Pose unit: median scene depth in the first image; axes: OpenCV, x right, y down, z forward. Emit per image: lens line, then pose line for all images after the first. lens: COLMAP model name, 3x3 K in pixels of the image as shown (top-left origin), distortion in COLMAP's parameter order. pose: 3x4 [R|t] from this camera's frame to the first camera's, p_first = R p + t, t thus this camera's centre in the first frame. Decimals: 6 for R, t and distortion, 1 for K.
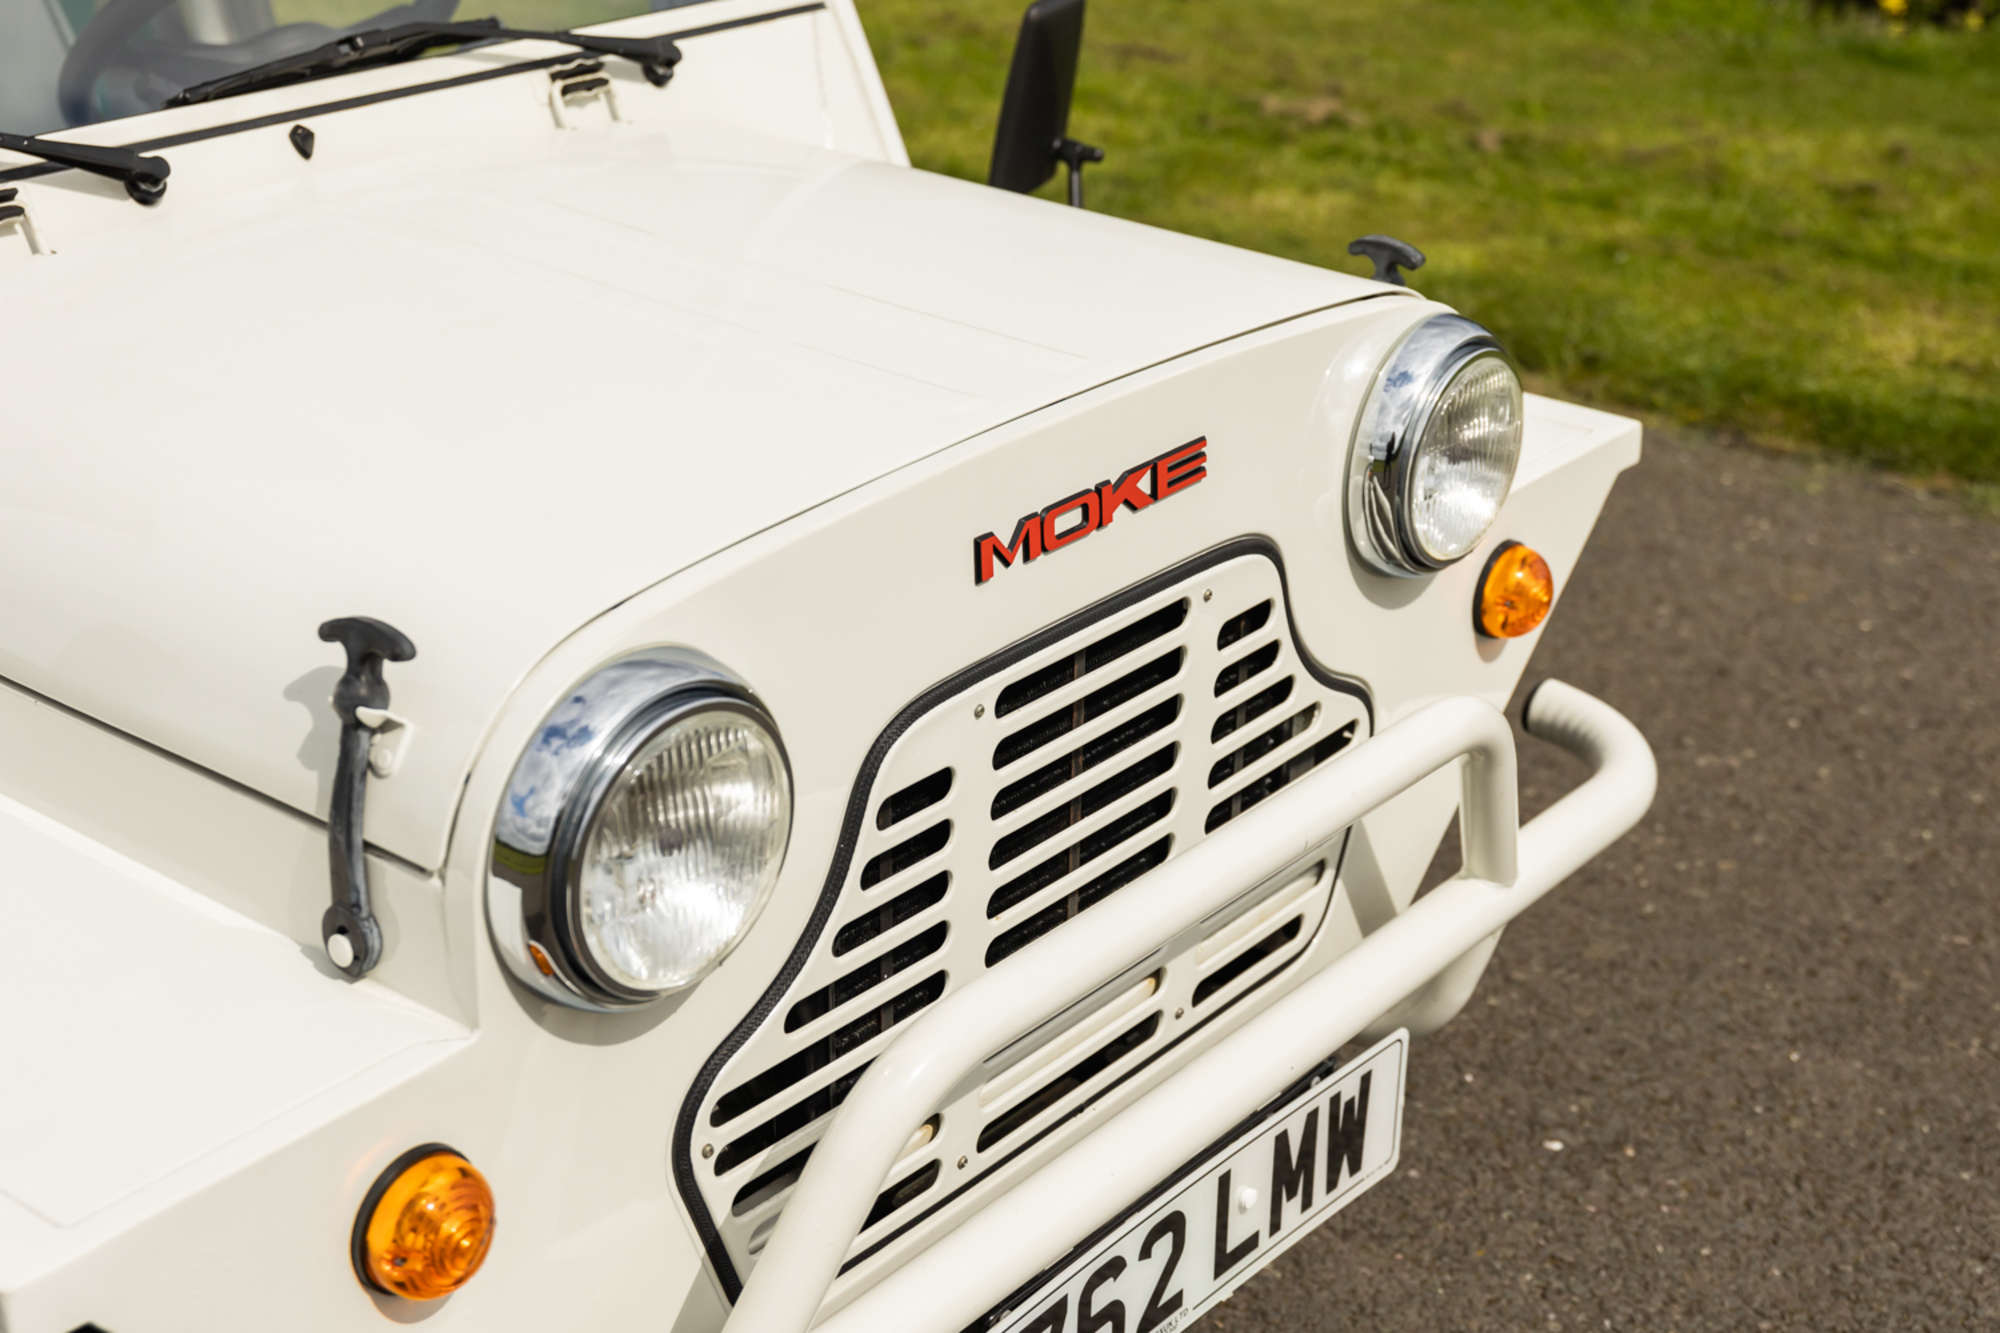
lens RADIAL K [[2840.4, 0, 1003.0], [0, 2840.4, 666.1], [0, 0, 1]] dist [-0.004554, -0.037148]
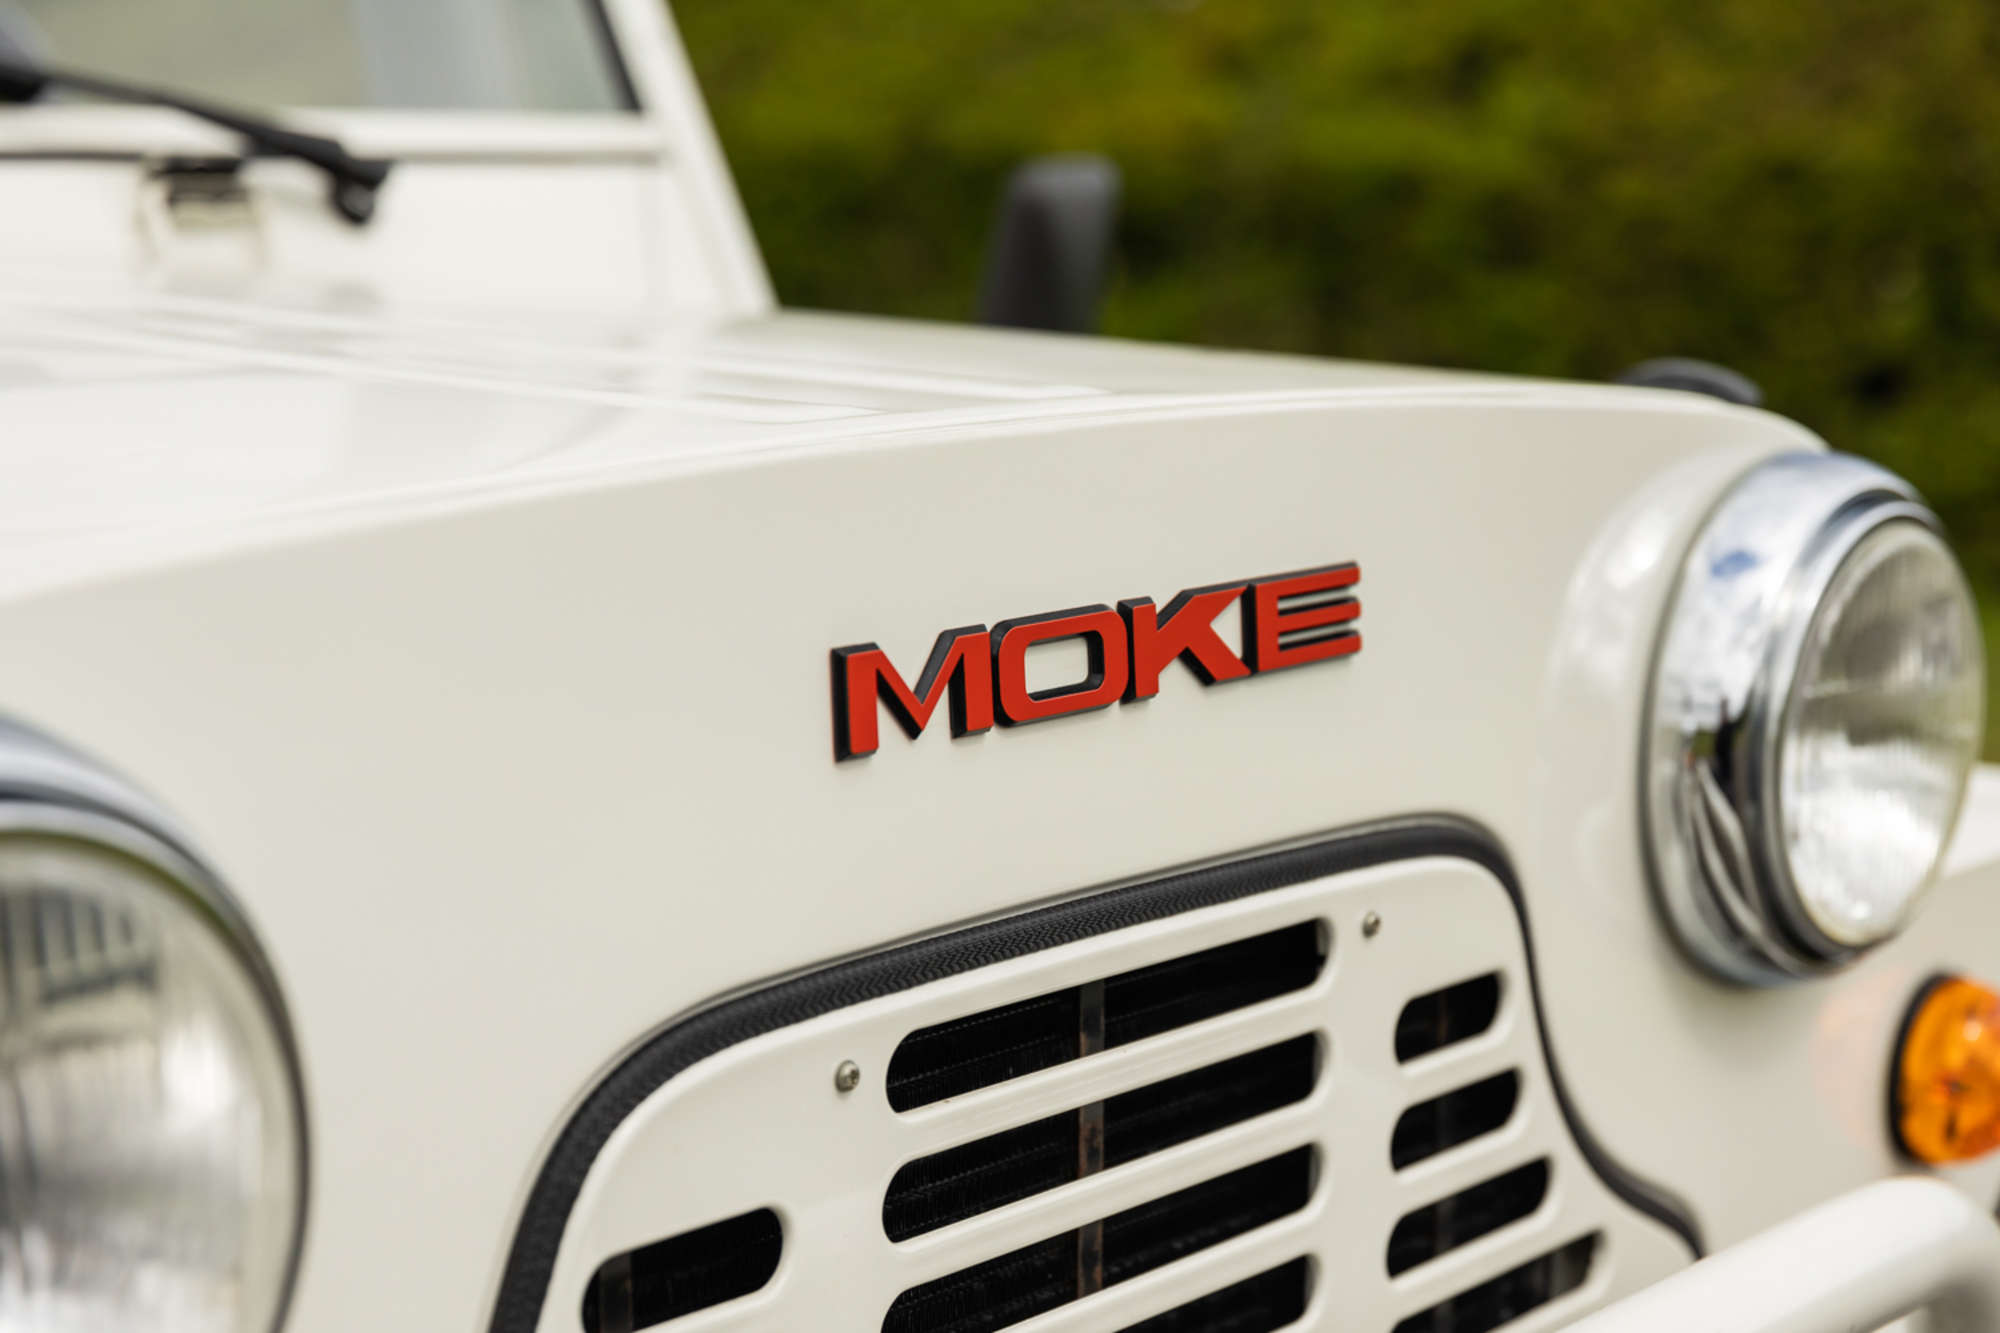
lens RADIAL K [[3644.7, 0, 1001.6], [0, 3644.7, 669.2], [0, 0, 1]] dist [0.008324, 0.063086]
pose [[0.999917, -0.007110, -0.010789, 0.018552], [0.004023, 0.964806, -0.262932, 0.088659], [0.012278, 0.262867, 0.964754, 0.410526]]
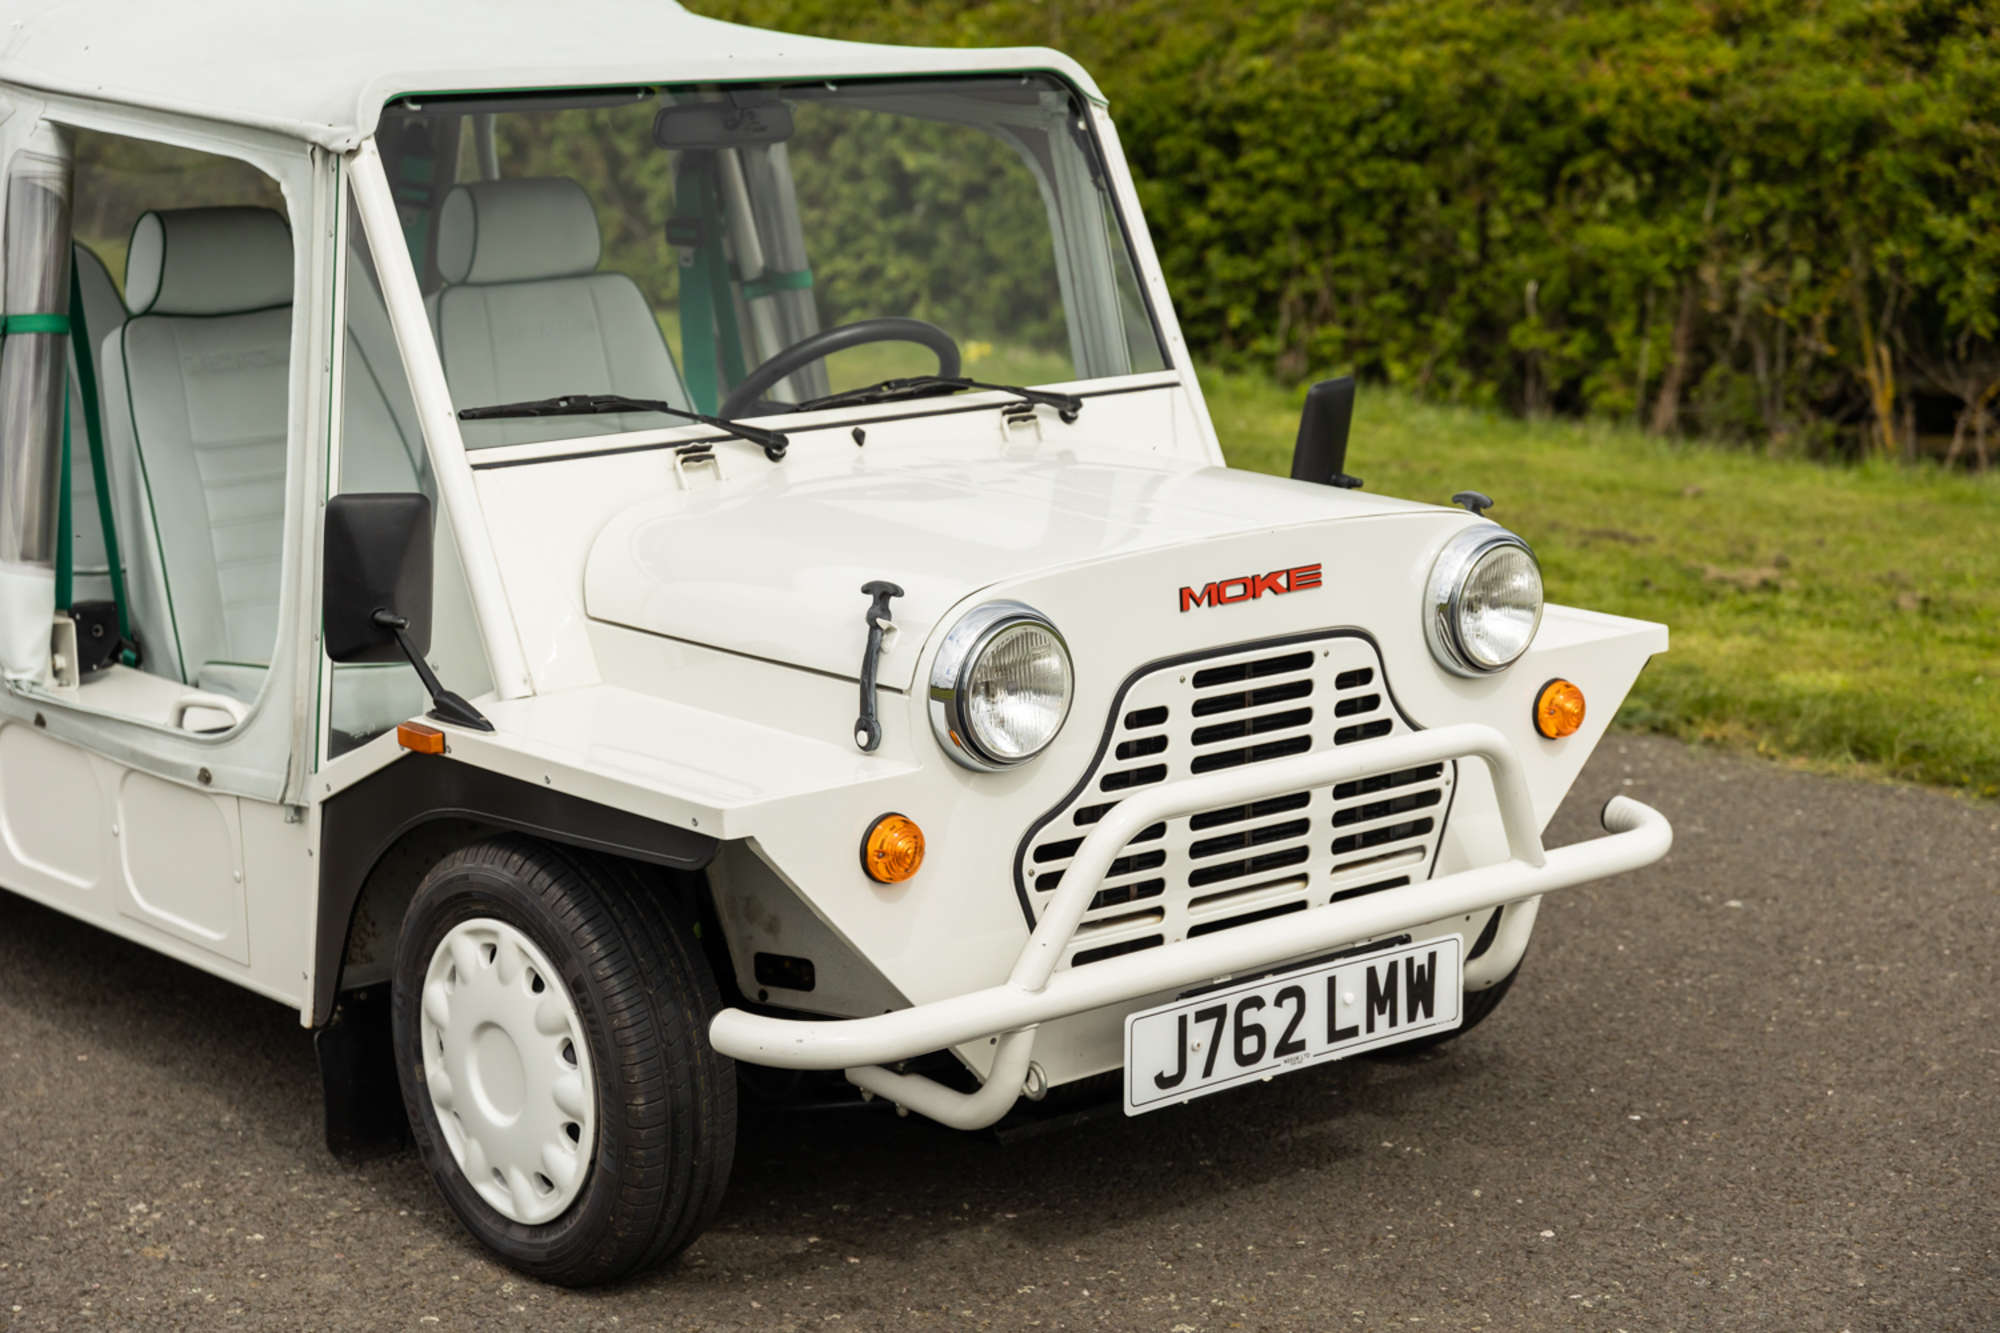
lens RADIAL K [[3825.6, 0, 993.9], [0, 3825.6, 654.6], [0, 0, 1]] dist [0.010147, 0.027563]
pose [[0.982092, 0.009968, -0.188140, 0.321442], [-0.051208, 0.975129, -0.215643, 0.513106], [0.181311, 0.221415, 0.958176, -1.392992]]
